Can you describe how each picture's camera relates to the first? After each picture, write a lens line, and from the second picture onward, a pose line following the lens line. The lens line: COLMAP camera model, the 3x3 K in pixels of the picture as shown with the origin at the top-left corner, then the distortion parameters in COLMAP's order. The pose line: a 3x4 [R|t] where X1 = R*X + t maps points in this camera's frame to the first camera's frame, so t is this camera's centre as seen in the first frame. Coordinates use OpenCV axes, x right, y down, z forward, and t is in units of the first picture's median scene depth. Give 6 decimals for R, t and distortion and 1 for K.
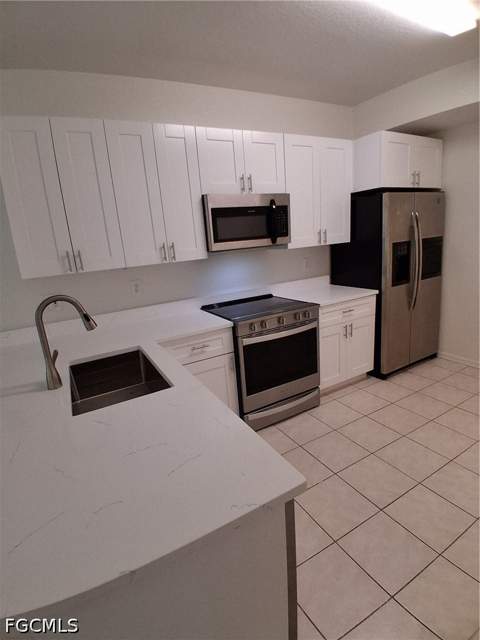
lens RADIAL K [[317.4, 0, 229.8], [0, 317.4, 321.1], [0, 0, 1]] dist [-0.000666, -0.042935]
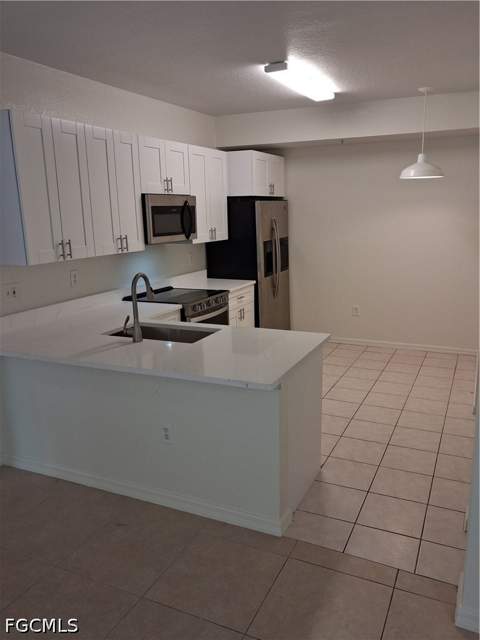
lens RADIAL K [[510.2, 0, 240.0], [0, 510.2, 320.0], [0, 0, 1]] dist [0.061667, 0.000654]
pose [[0.801098, -0.059253, 0.595593, -0.811538], [0.103570, 0.993800, -0.040437, 0.135253], [-0.589504, 0.094079, 0.802268, -0.542494]]
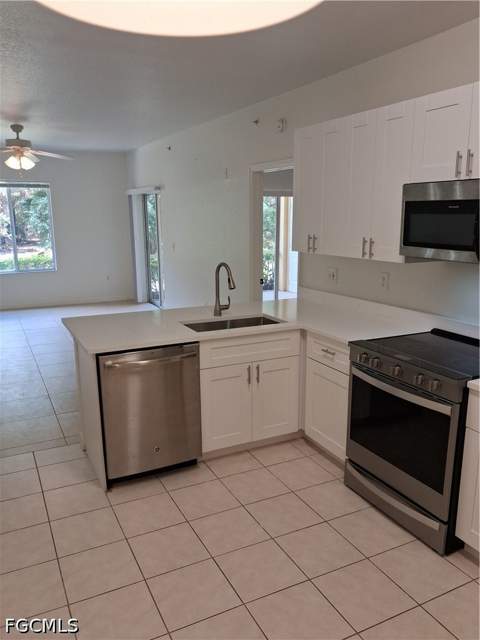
lens RADIAL K [[510.2, 0, 240.0], [0, 510.2, 320.0], [0, 0, 1]] dist [0.061667, 0.000654]
pose [[-0.011449, 0.288135, -0.957521, 1.096520], [-0.246782, 0.927149, 0.281946, -0.302970], [0.969003, 0.239527, 0.060492, 0.527189]]
